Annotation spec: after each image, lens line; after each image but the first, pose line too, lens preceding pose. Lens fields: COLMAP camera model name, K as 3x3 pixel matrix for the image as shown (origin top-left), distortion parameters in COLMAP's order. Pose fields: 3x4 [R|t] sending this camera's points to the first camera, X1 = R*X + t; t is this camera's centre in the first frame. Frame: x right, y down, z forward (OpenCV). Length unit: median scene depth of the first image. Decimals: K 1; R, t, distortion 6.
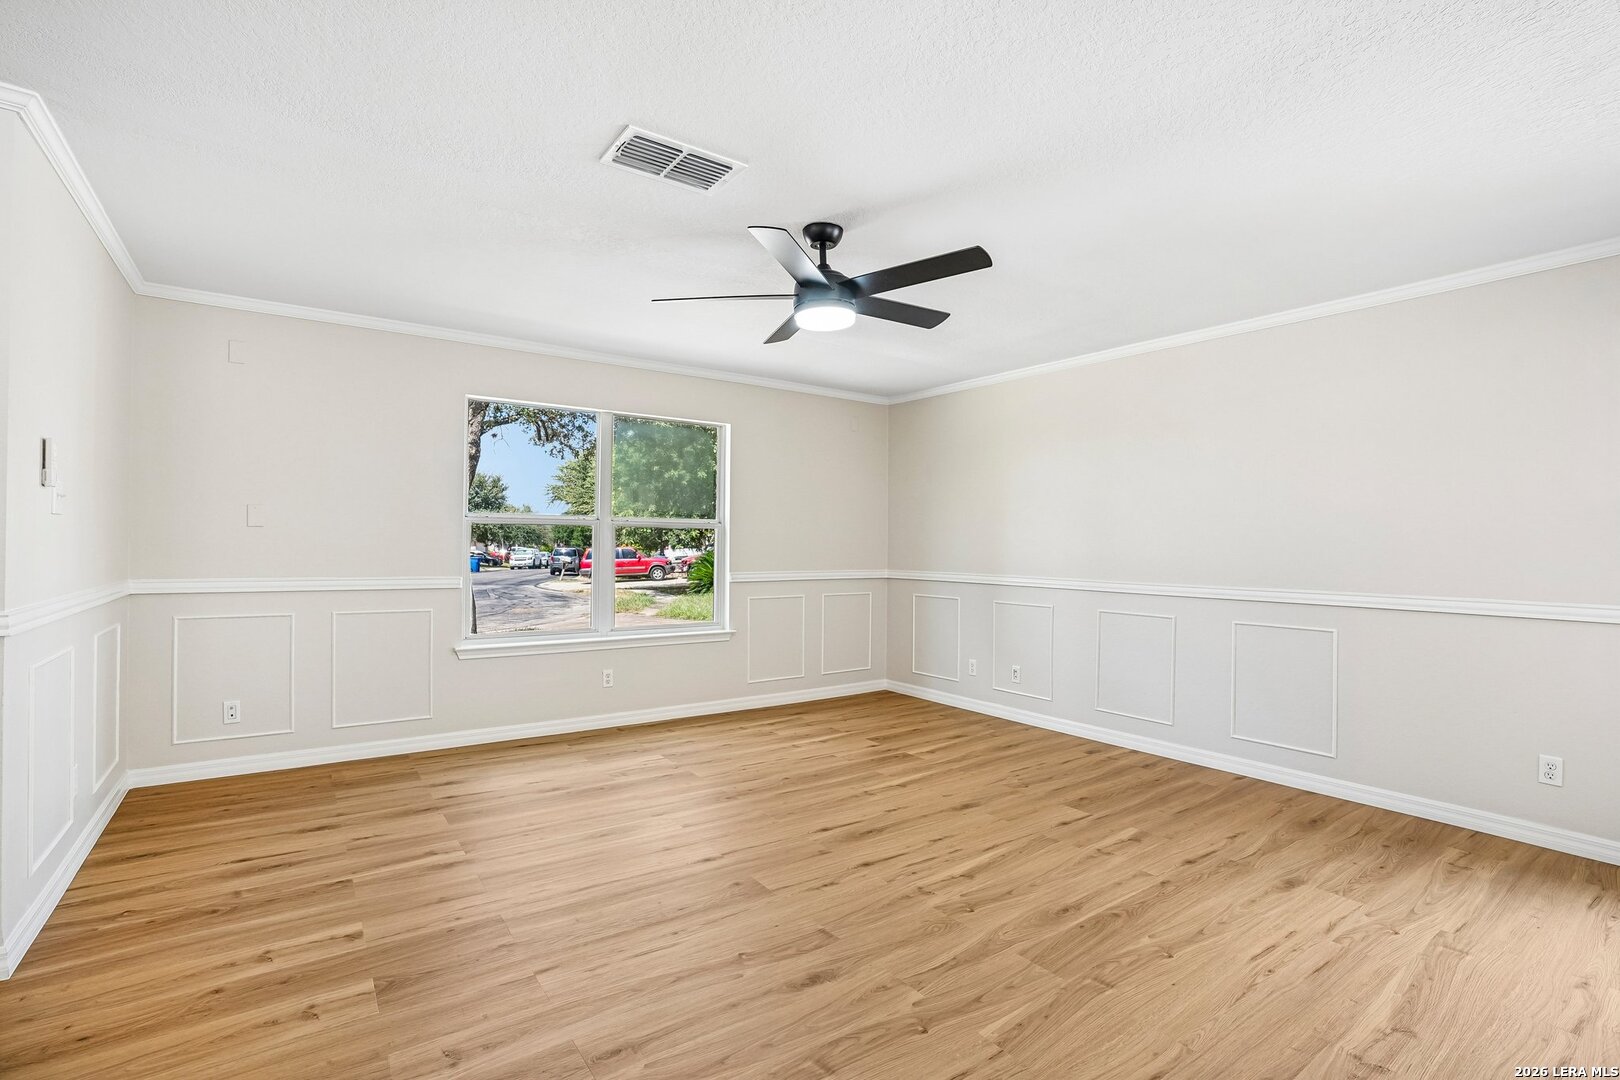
lens RADIAL K [[746.1, 0, 814.7], [0, 746.1, 539.1], [0, 0, 1]] dist [-0.064803, 0.023992]
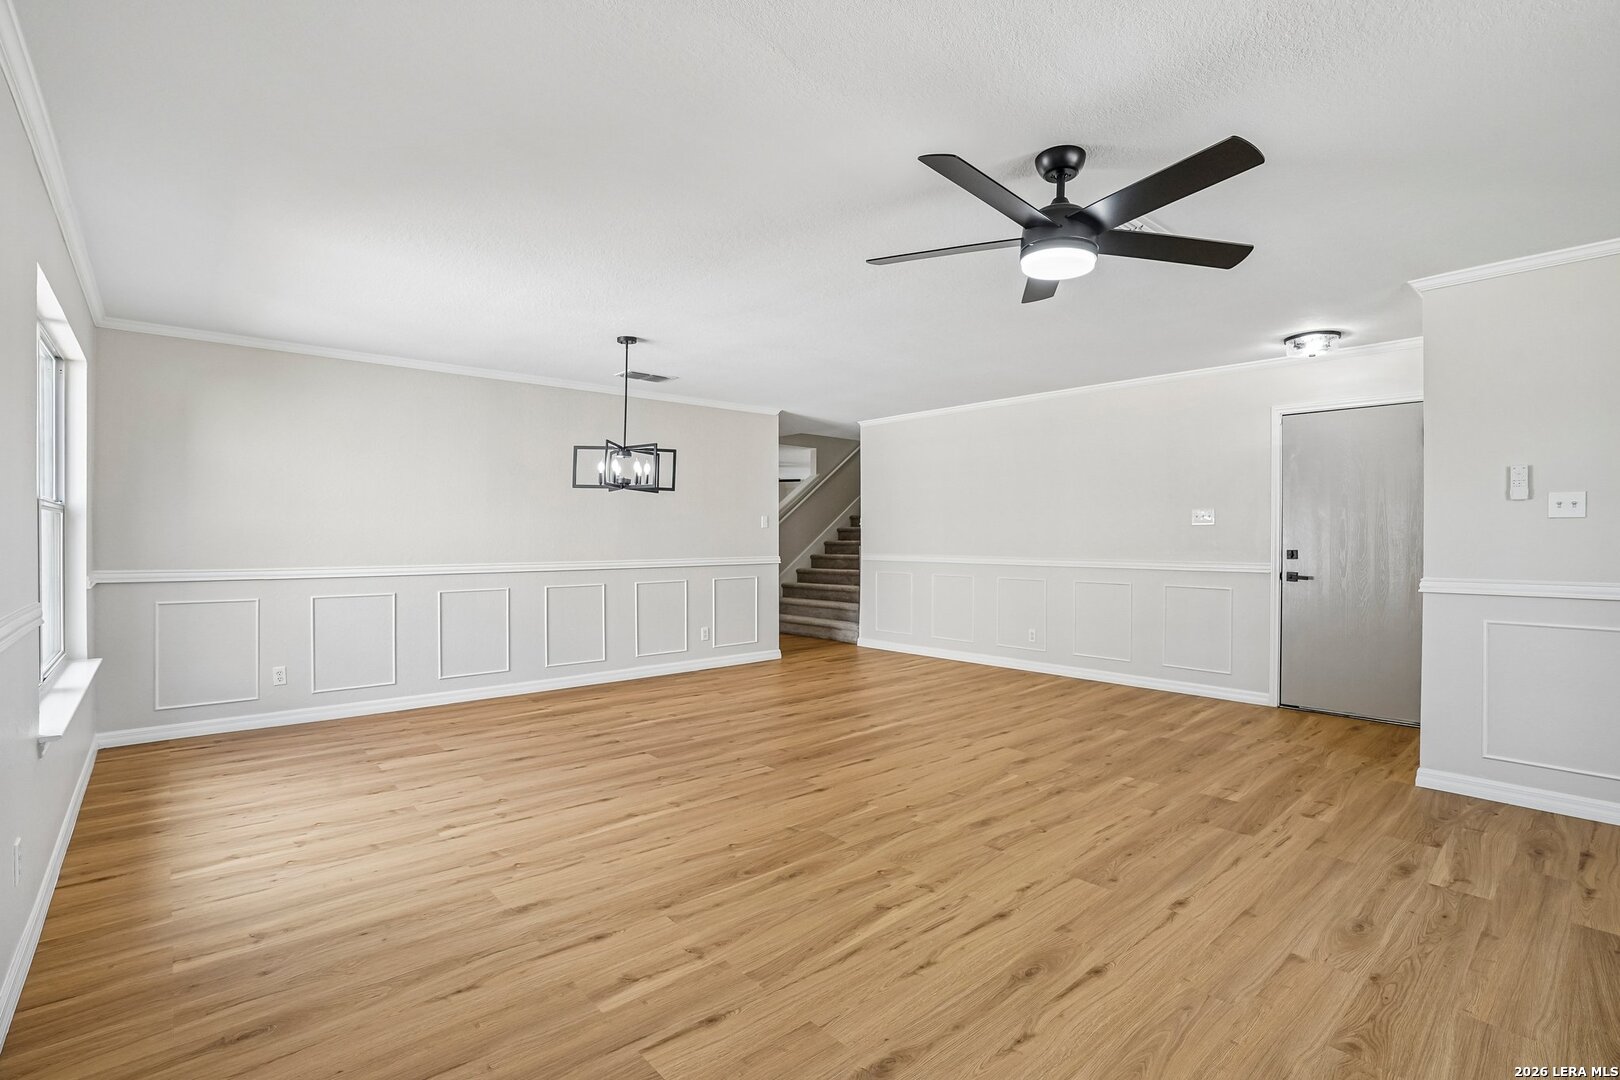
lens RADIAL K [[758.5, 0, 816.3], [0, 758.5, 532.8], [0, 0, 1]] dist [-0.068171, 0.023976]
pose [[-0.994261, -0.010676, -0.106448, 0.362661], [-0.009653, 0.999902, -0.010122, 0.016126], [0.106546, -0.009036, -0.994267, 1.765942]]
